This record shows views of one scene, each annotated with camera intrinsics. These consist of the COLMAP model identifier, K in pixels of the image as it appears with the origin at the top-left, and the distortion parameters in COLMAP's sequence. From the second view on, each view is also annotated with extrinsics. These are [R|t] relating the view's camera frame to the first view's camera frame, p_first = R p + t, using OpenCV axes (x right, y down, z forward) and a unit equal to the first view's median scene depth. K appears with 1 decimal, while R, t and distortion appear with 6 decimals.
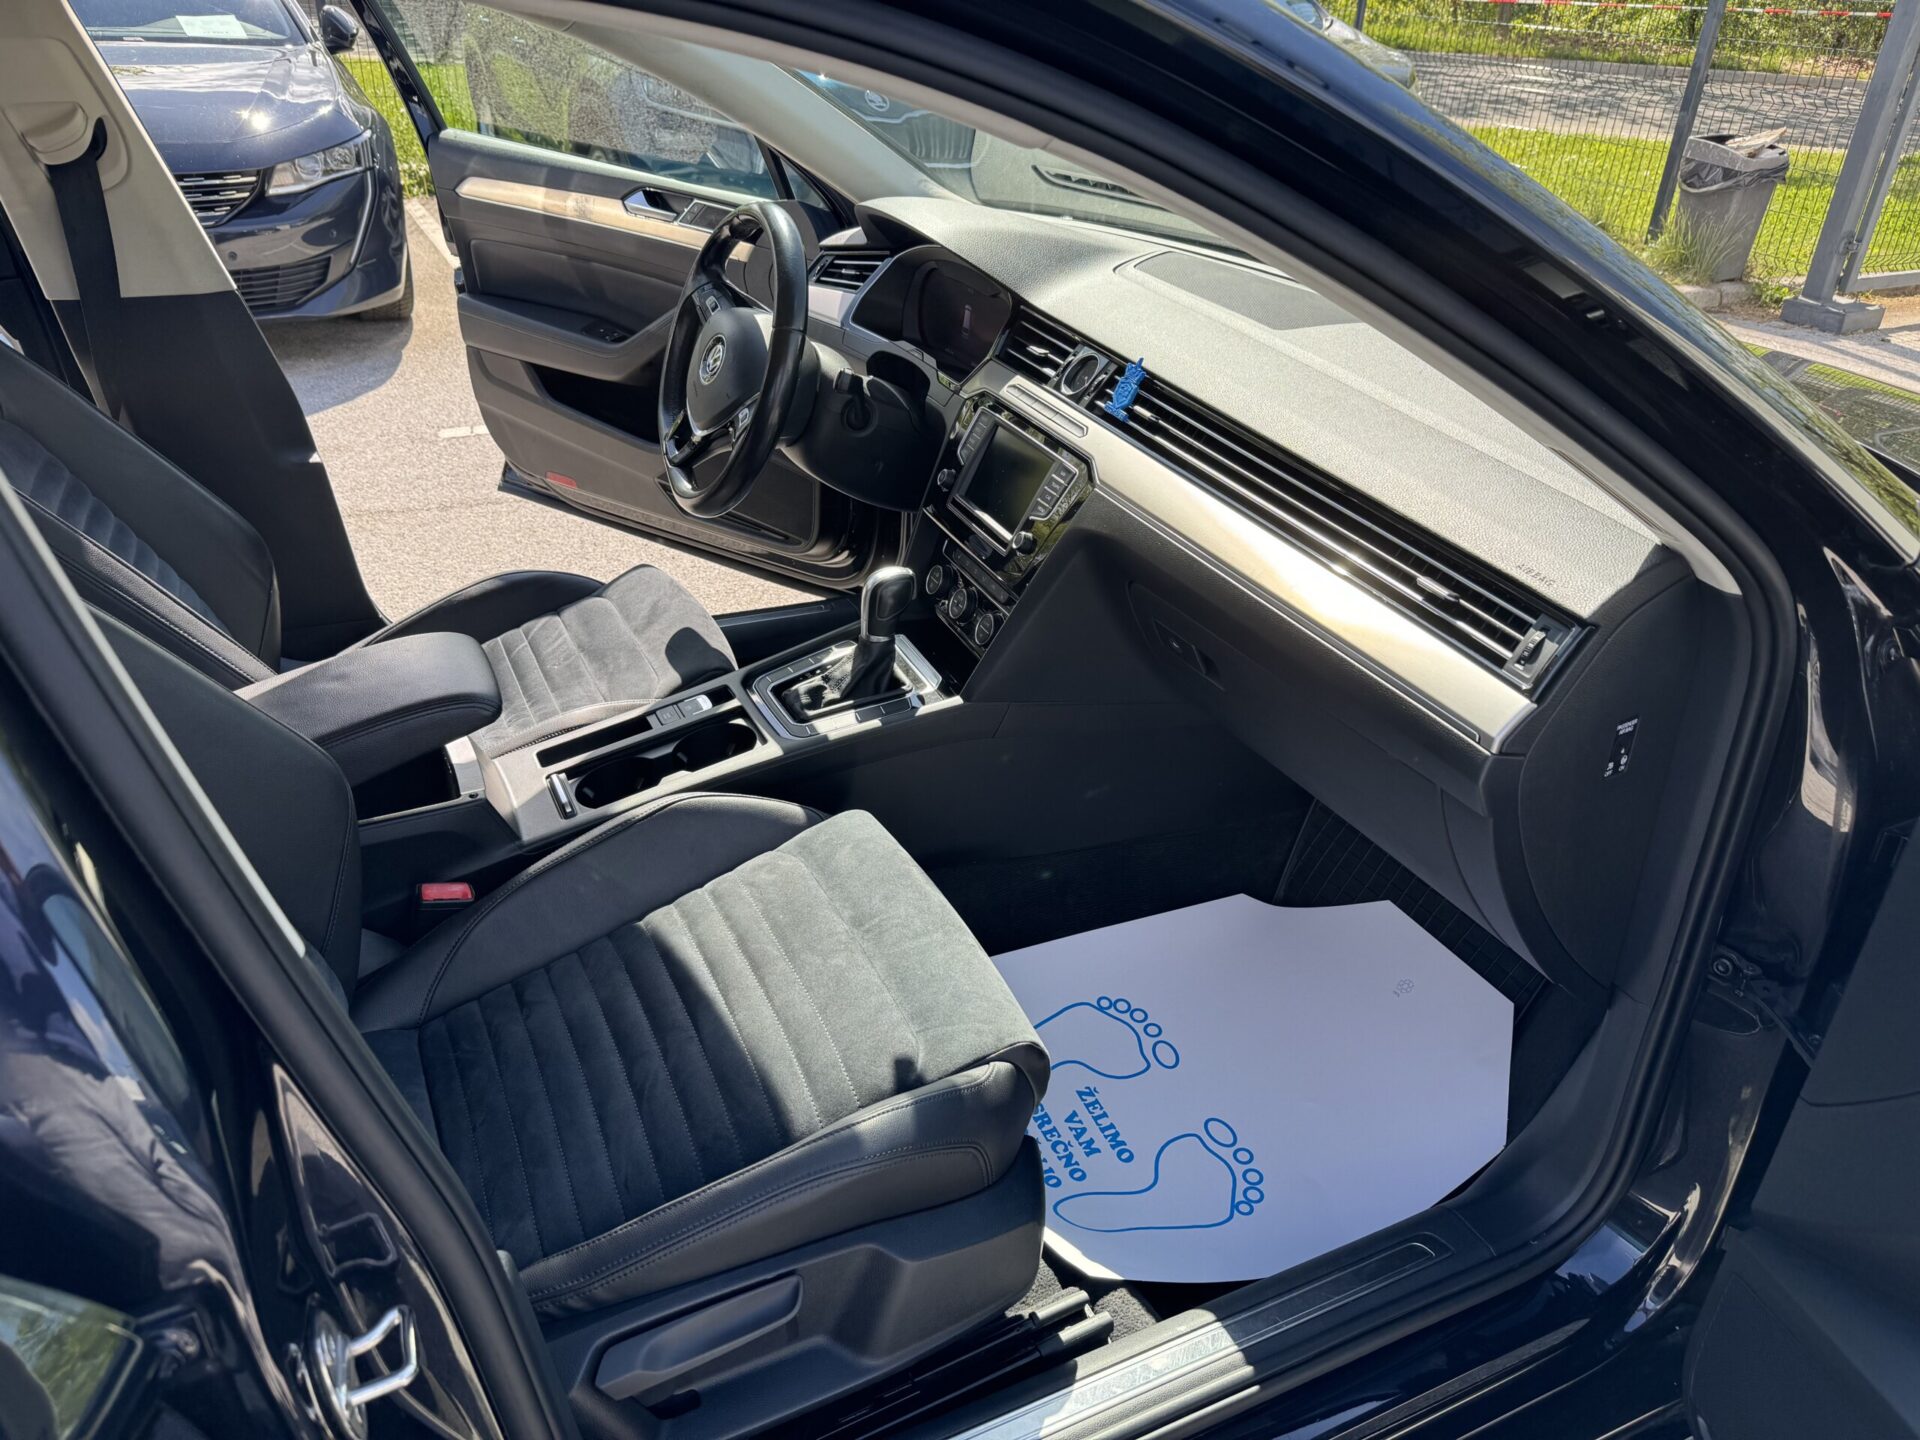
lens RADIAL K [[1480.9, 0, 1022.8], [0, 1480.9, 751.5], [0, 0, 1]] dist [0.110560, -0.159407]
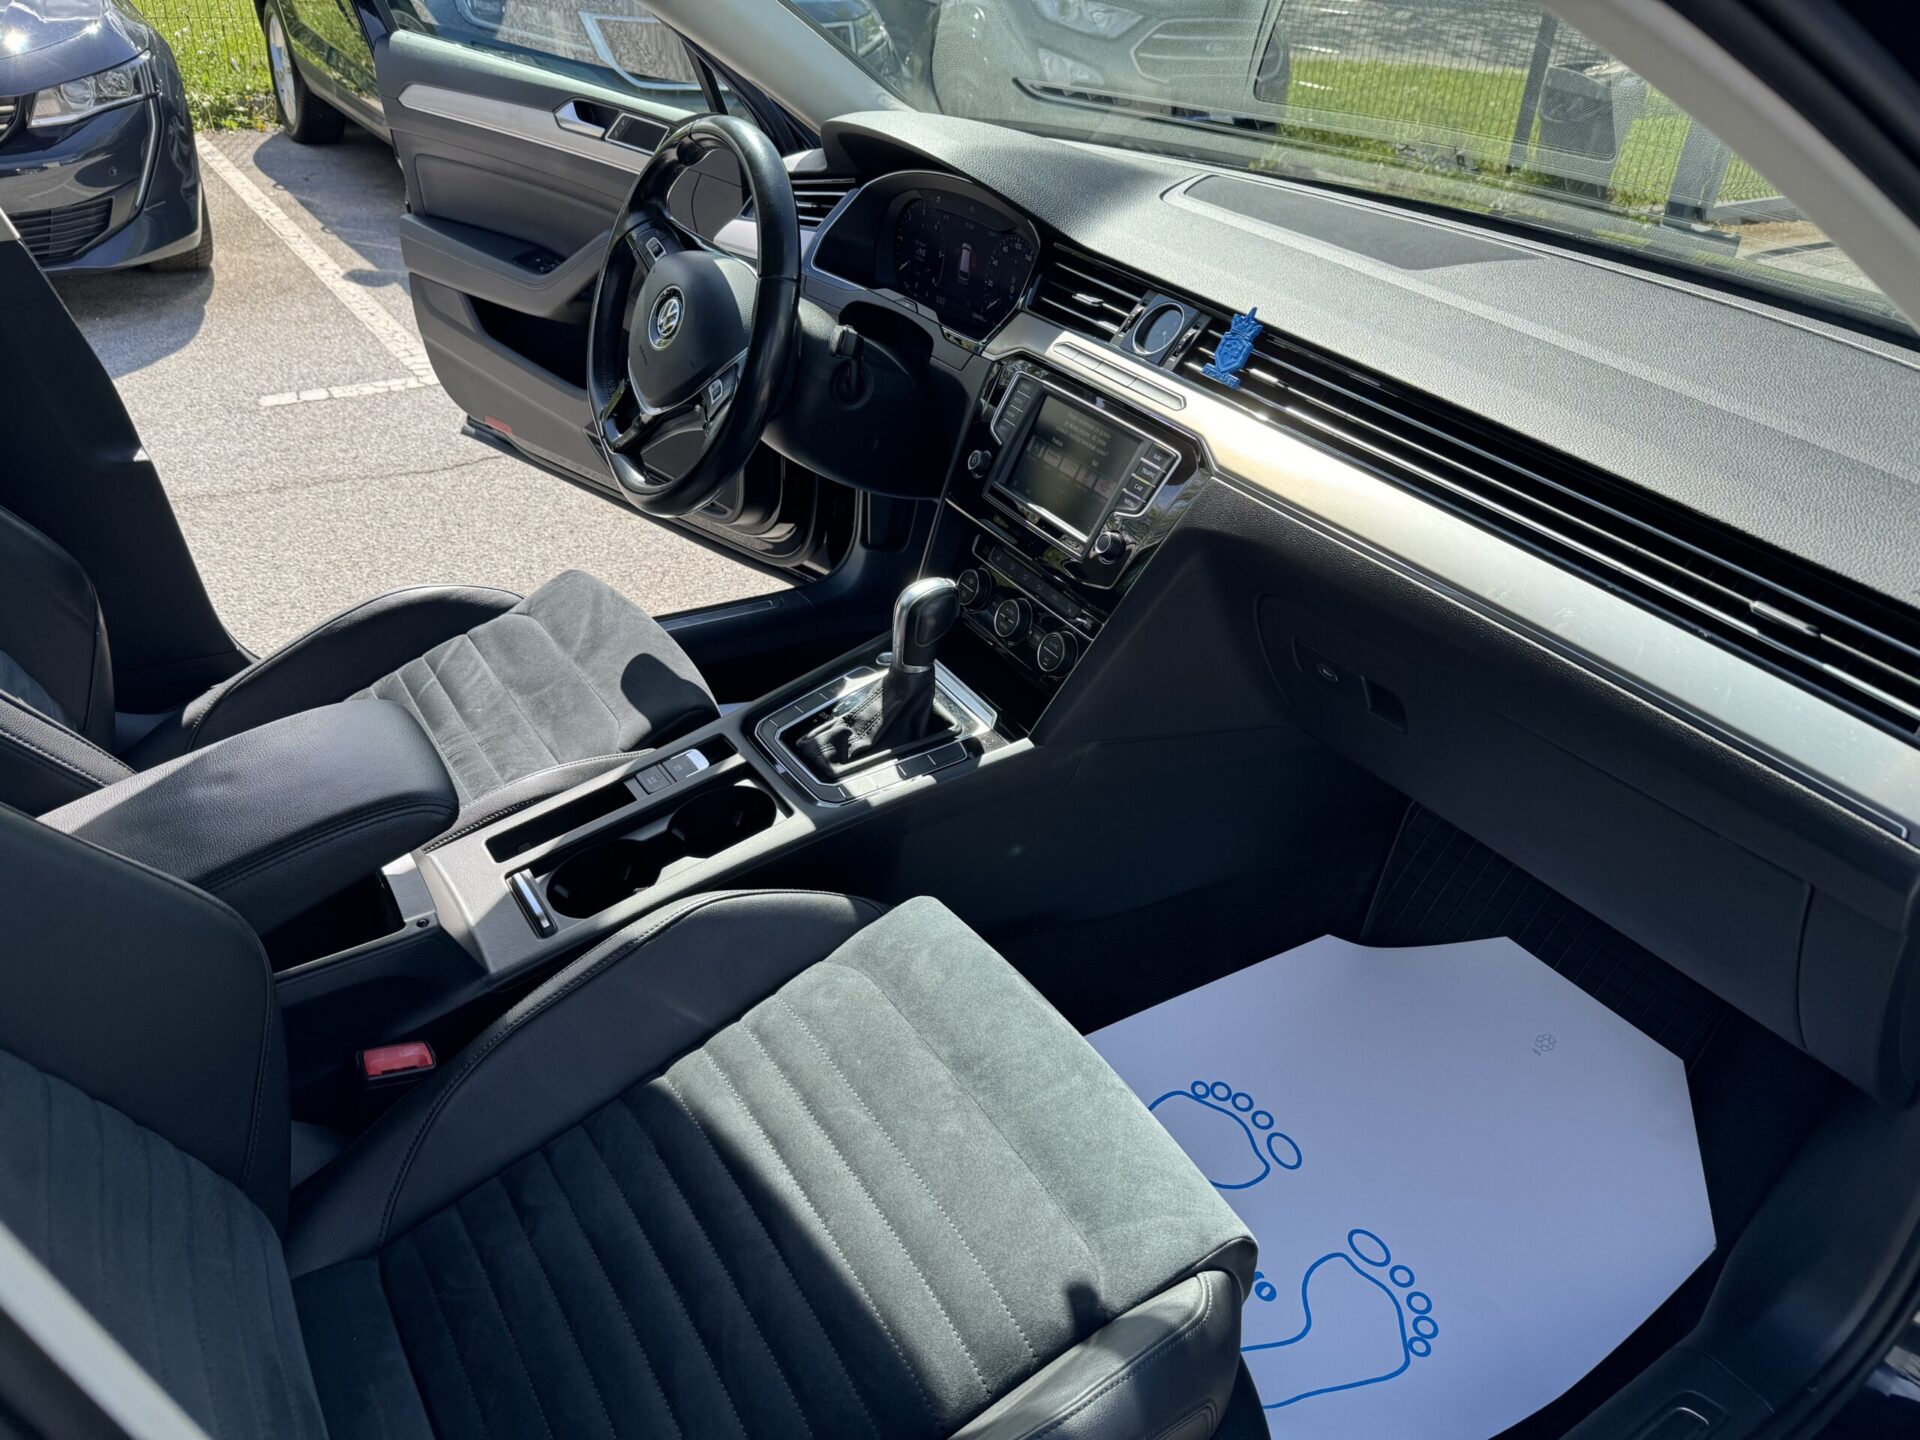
lens RADIAL K [[1361.1, 0, 960.0], [0, 1361.1, 720.0], [0, 0, 1]] dist [0.035283, -0.037364]
pose [[0.991346, -0.054478, 0.119438, -0.157757], [0.048773, 0.997548, 0.050186, -0.081918], [-0.121879, -0.043926, 0.991572, 0.265052]]
